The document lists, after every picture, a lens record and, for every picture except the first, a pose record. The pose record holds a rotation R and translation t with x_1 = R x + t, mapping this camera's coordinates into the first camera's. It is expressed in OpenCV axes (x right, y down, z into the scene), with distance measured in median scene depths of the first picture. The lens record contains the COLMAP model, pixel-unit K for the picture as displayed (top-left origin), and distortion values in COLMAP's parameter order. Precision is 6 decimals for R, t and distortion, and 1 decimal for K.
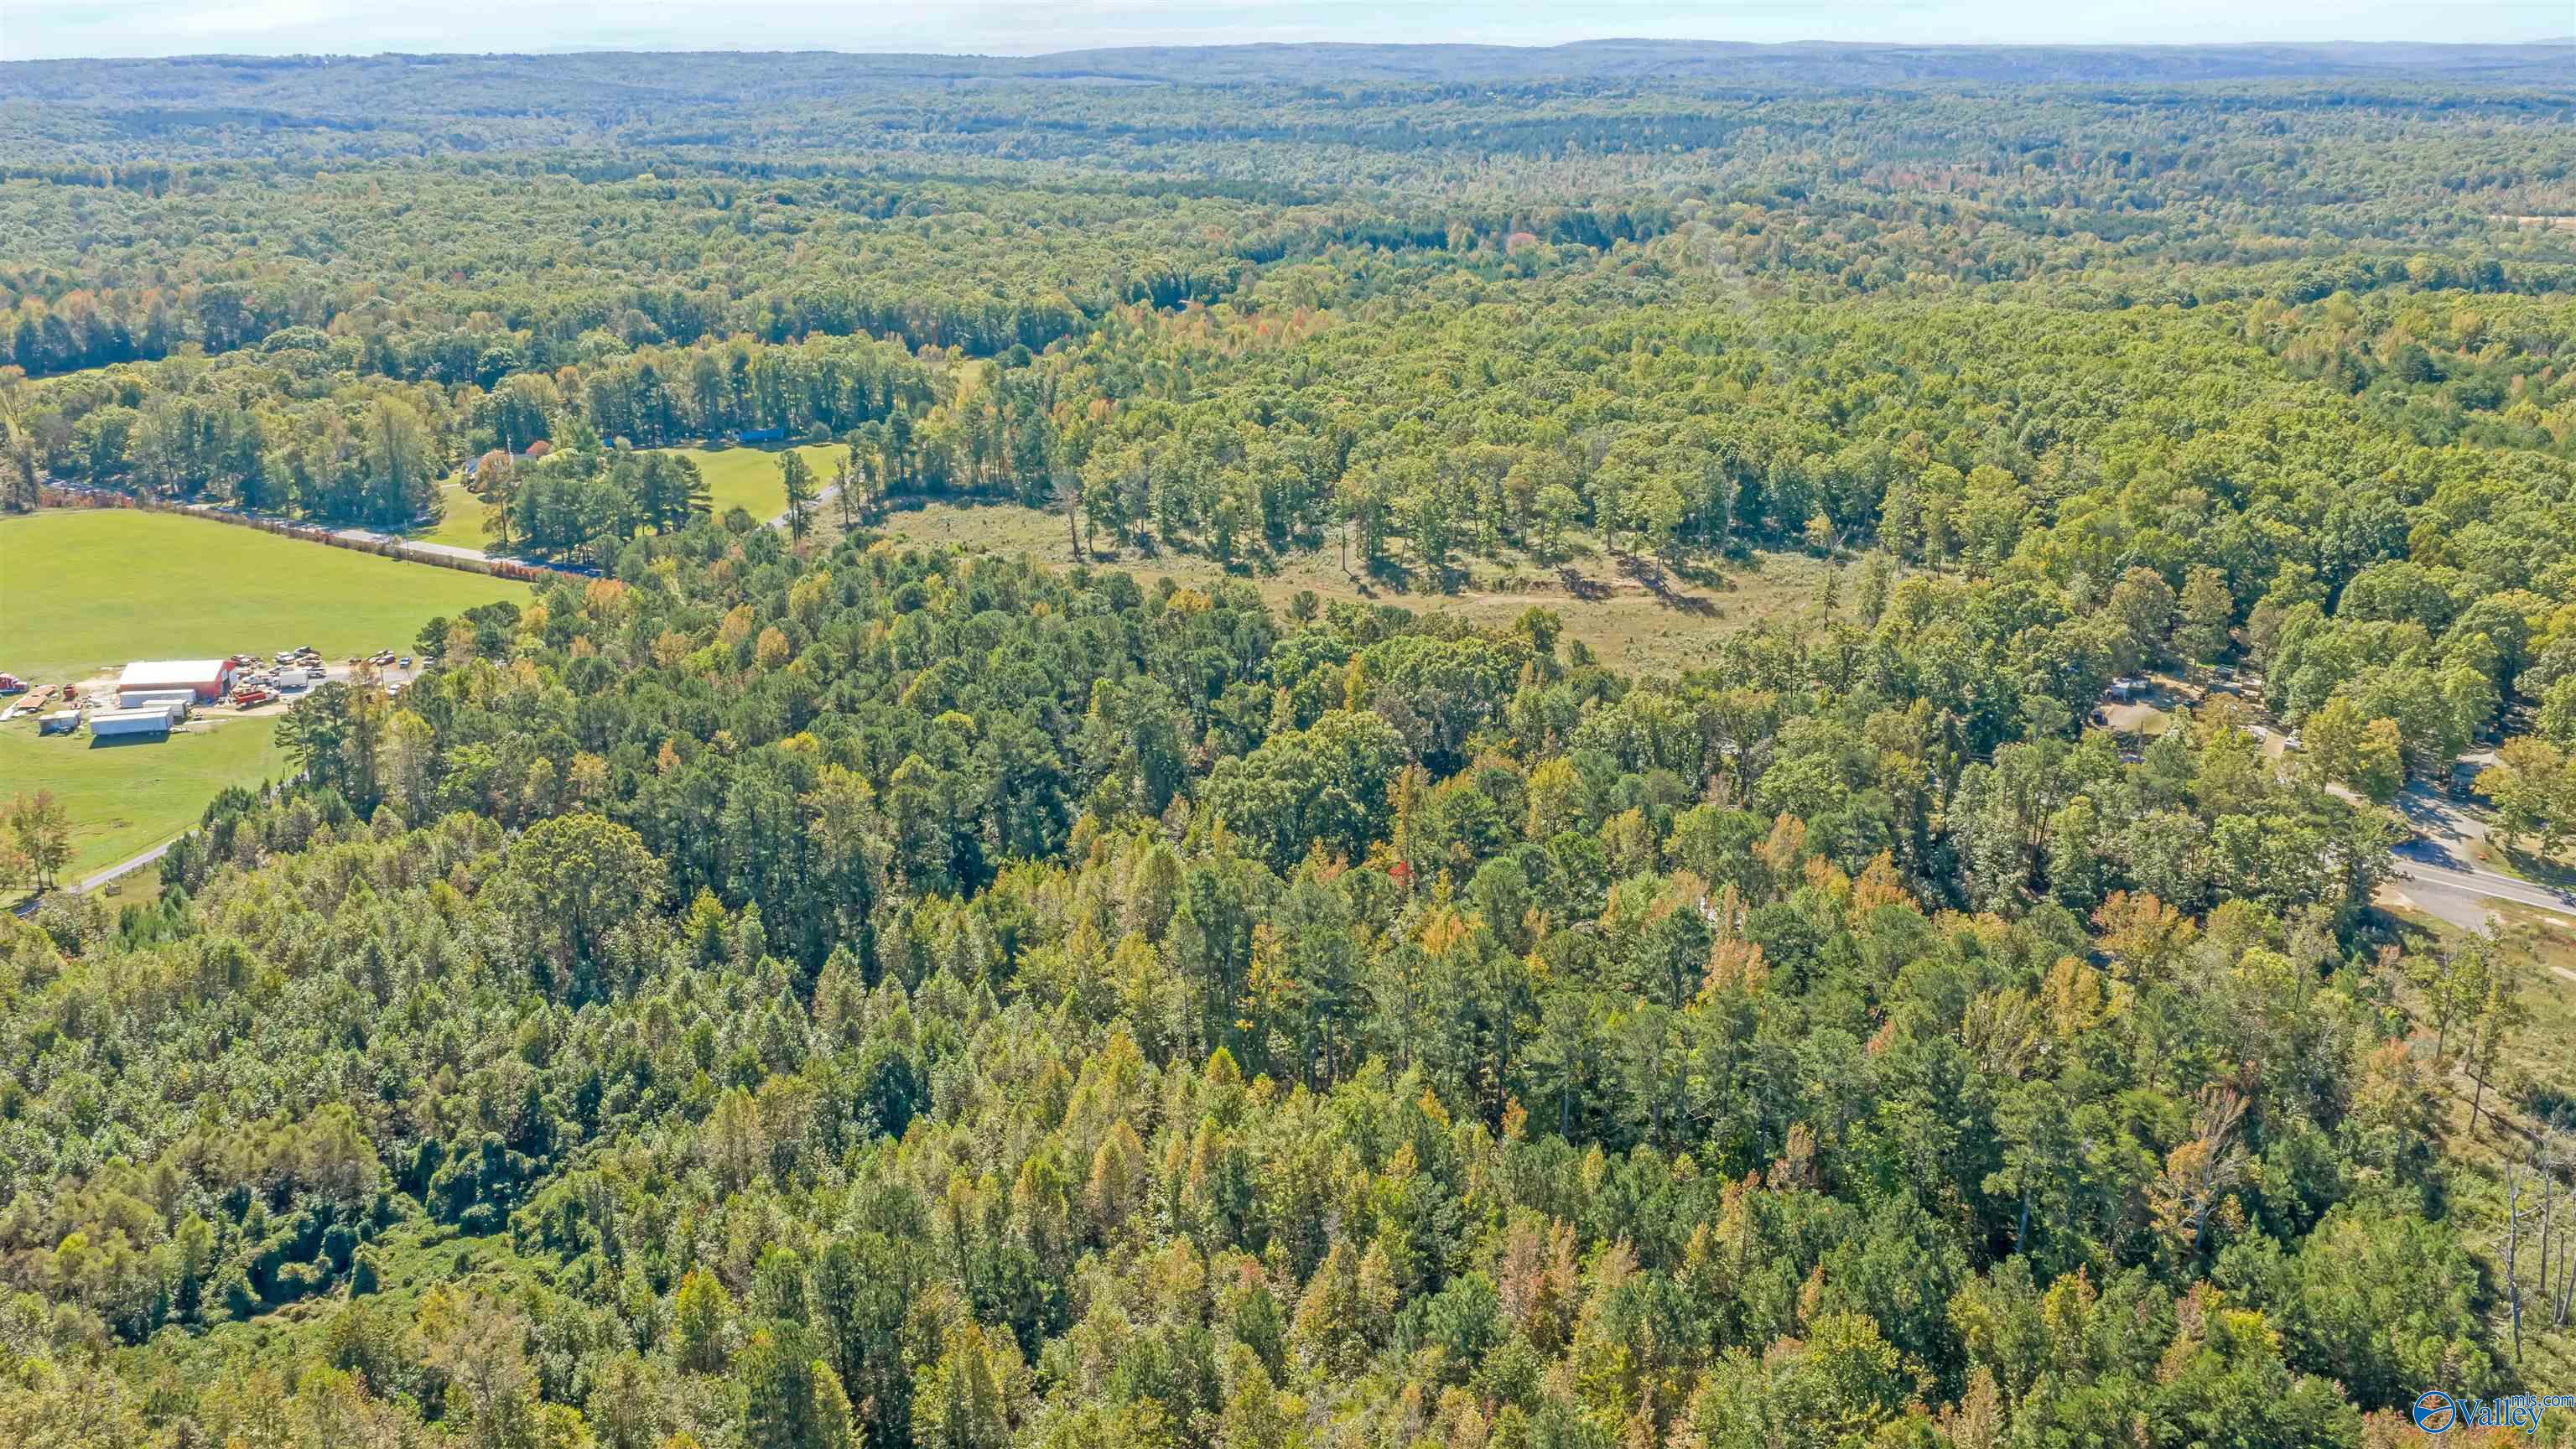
lens RADIAL K [[2127.5, 0, 1286.7], [0, 2127.5, 738.7], [0, 0, 1]] dist [0.024606, -0.047825]
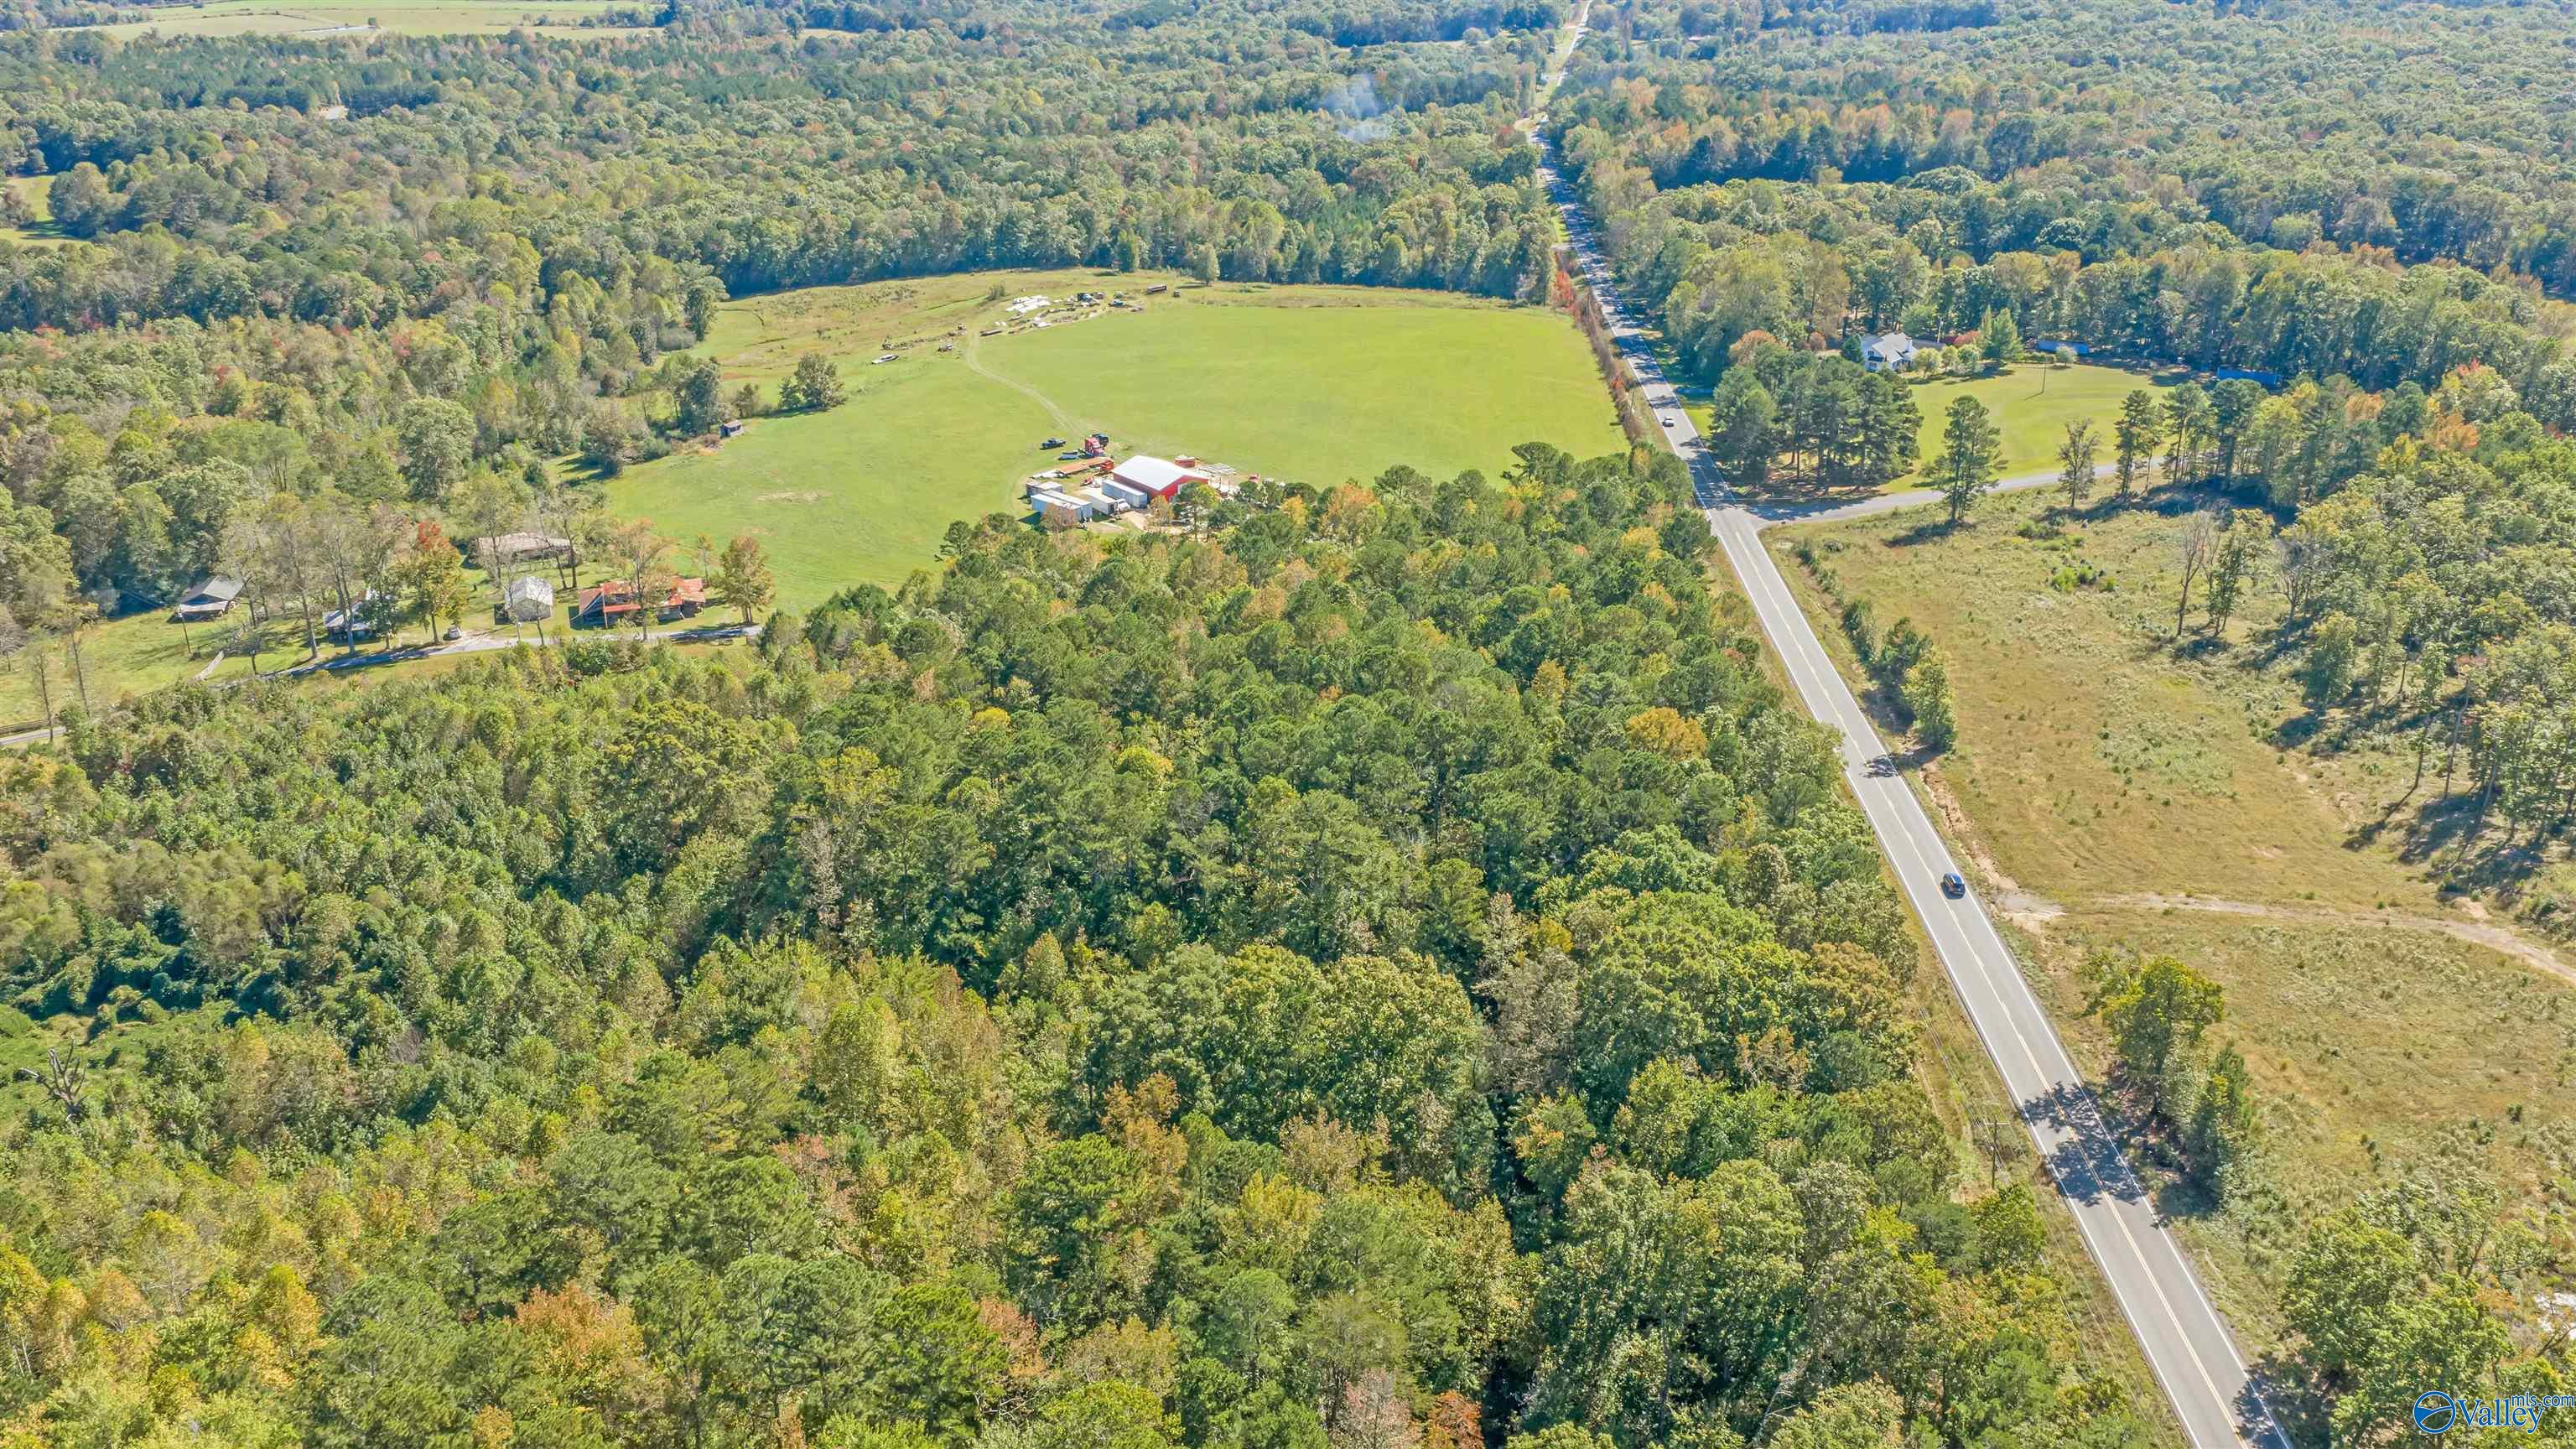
lens RADIAL K [[2127.5, 0, 1282.6], [0, 2127.5, 711.7], [0, 0, 1]] dist [0.024606, -0.047825]
pose [[0.517411, 0.327547, -0.790568, 0.330381], [-0.272409, 0.938831, 0.210689, -0.140590], [0.811221, 0.106345, 0.574989, 0.410859]]
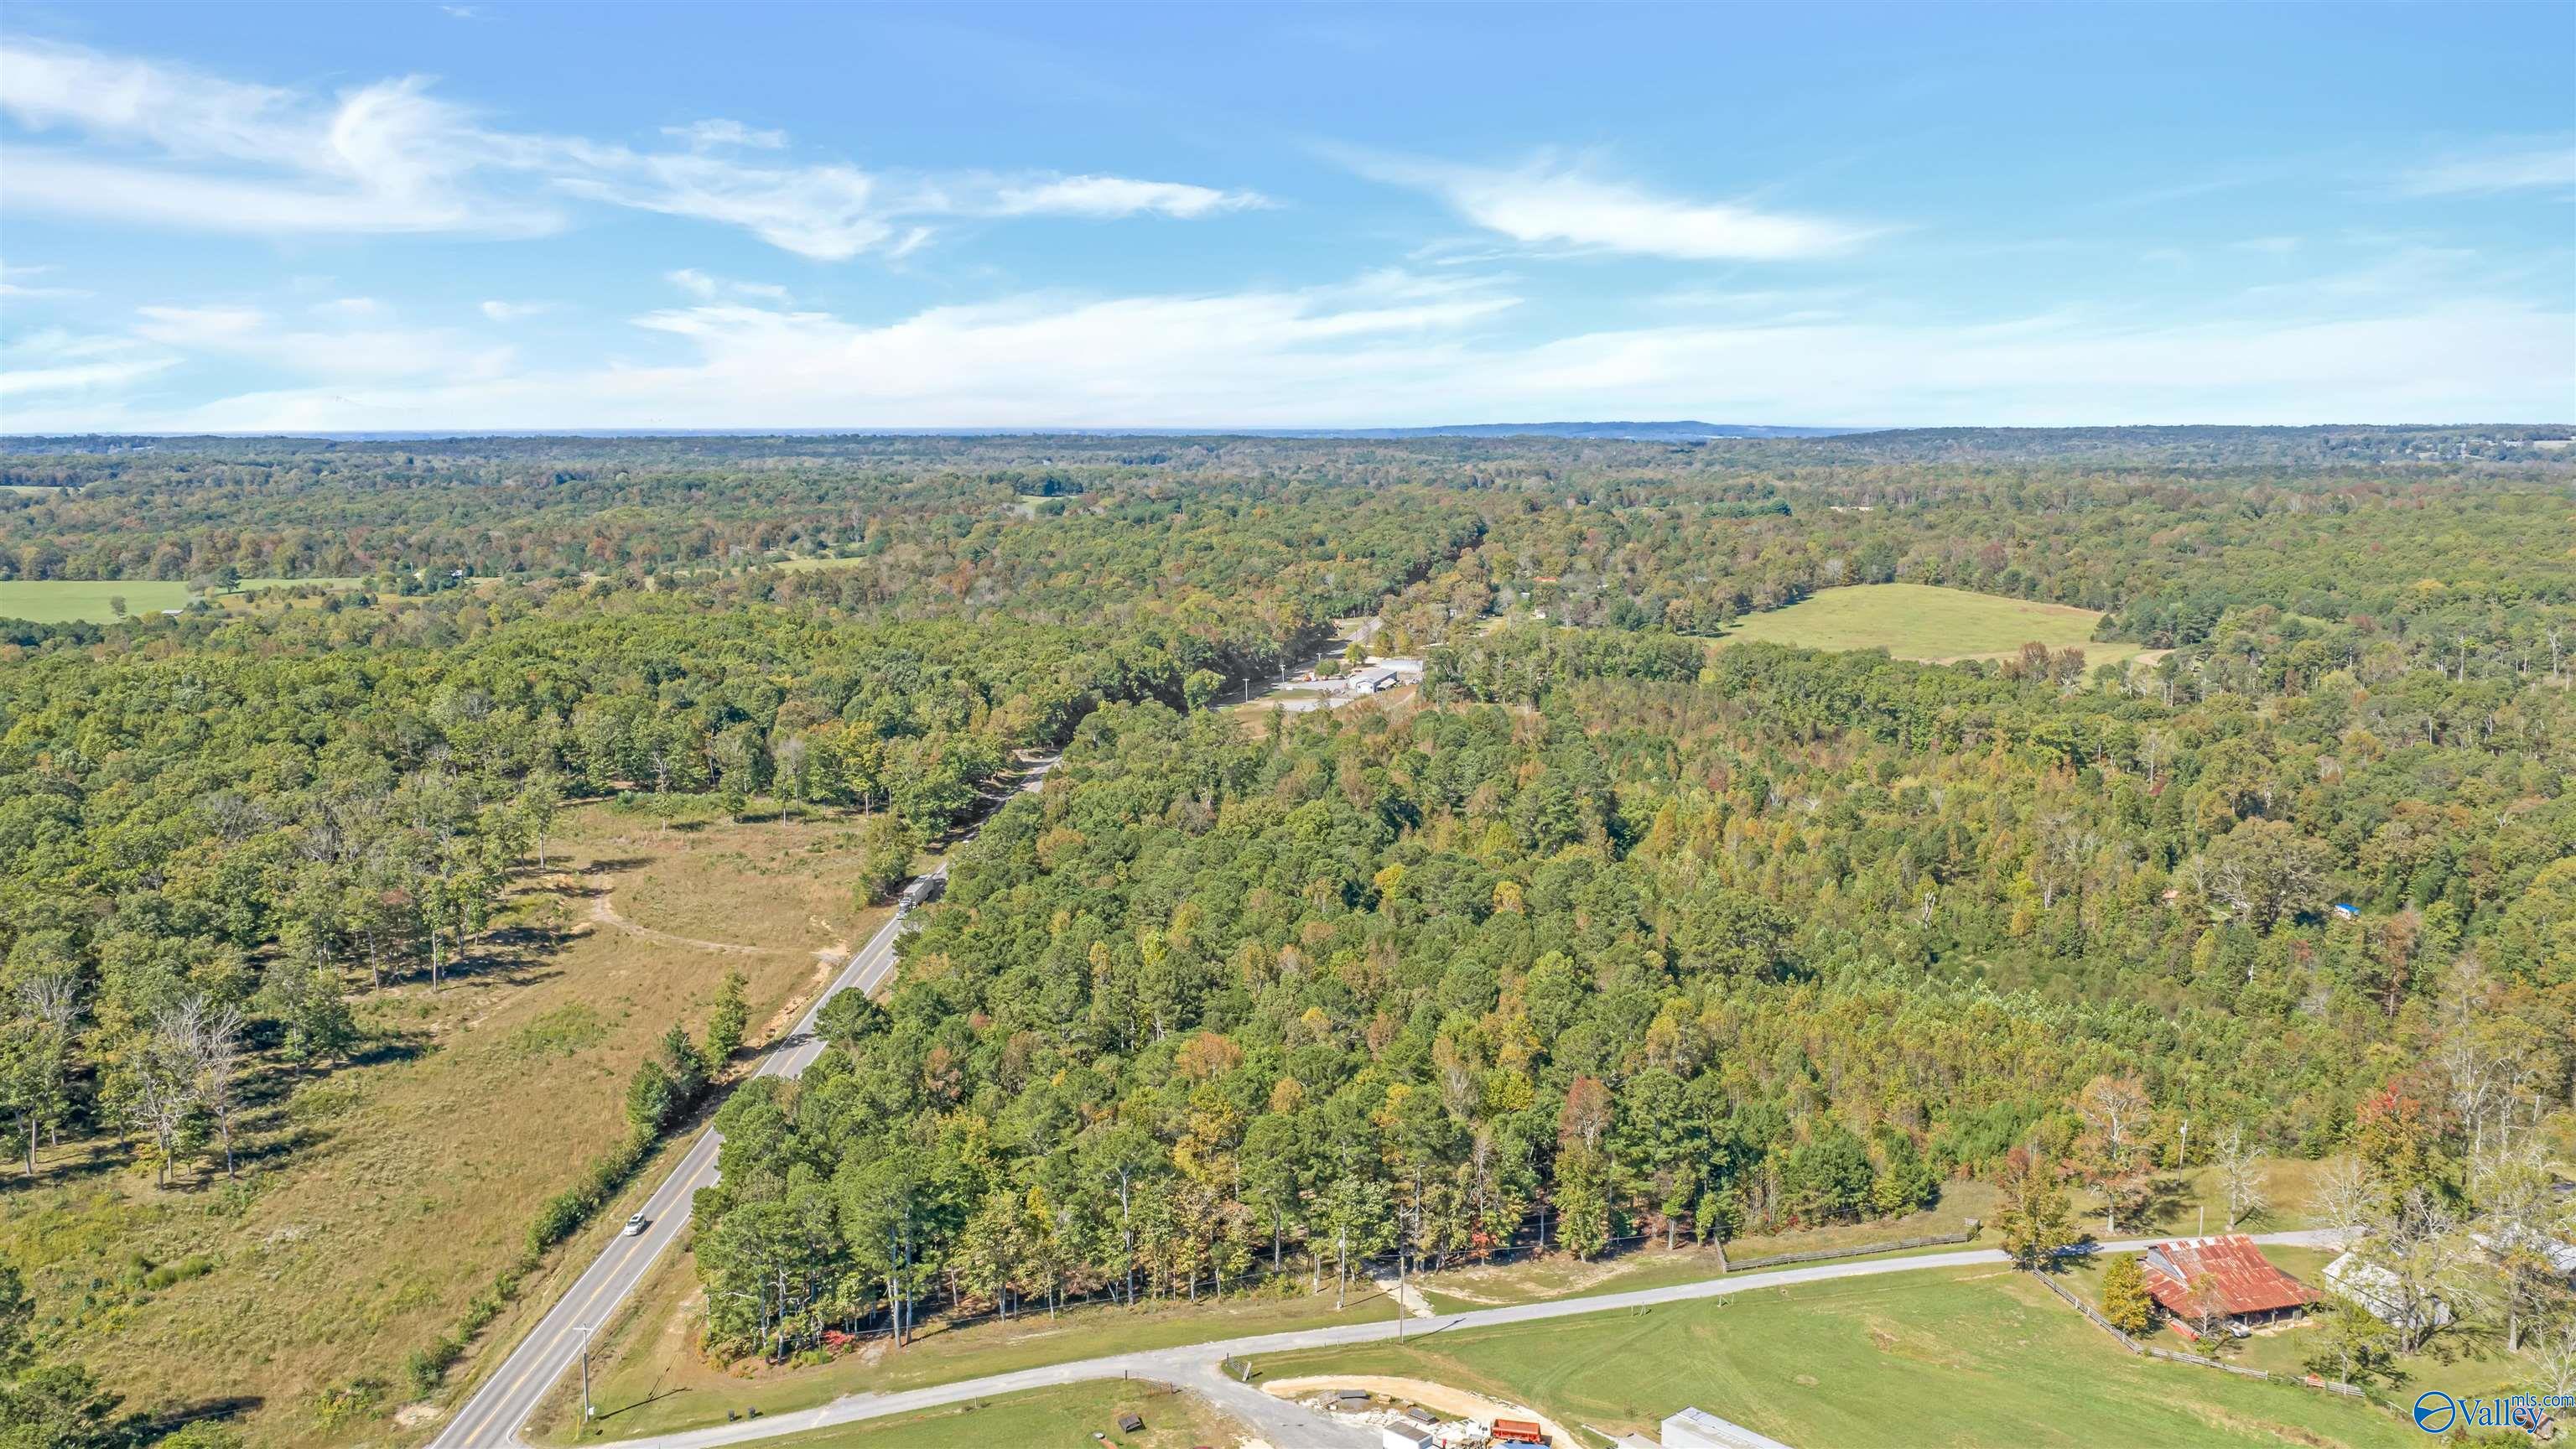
lens RADIAL K [[2127.5, 0, 1296.9], [0, 2127.5, 720.6], [0, 0, 1]] dist [0.024606, -0.047825]
pose [[-0.512155, -0.121836, 0.850208, -0.782596], [0.276592, 0.913759, 0.297558, -0.315787], [-0.813139, 0.387556, -0.434287, 1.060206]]
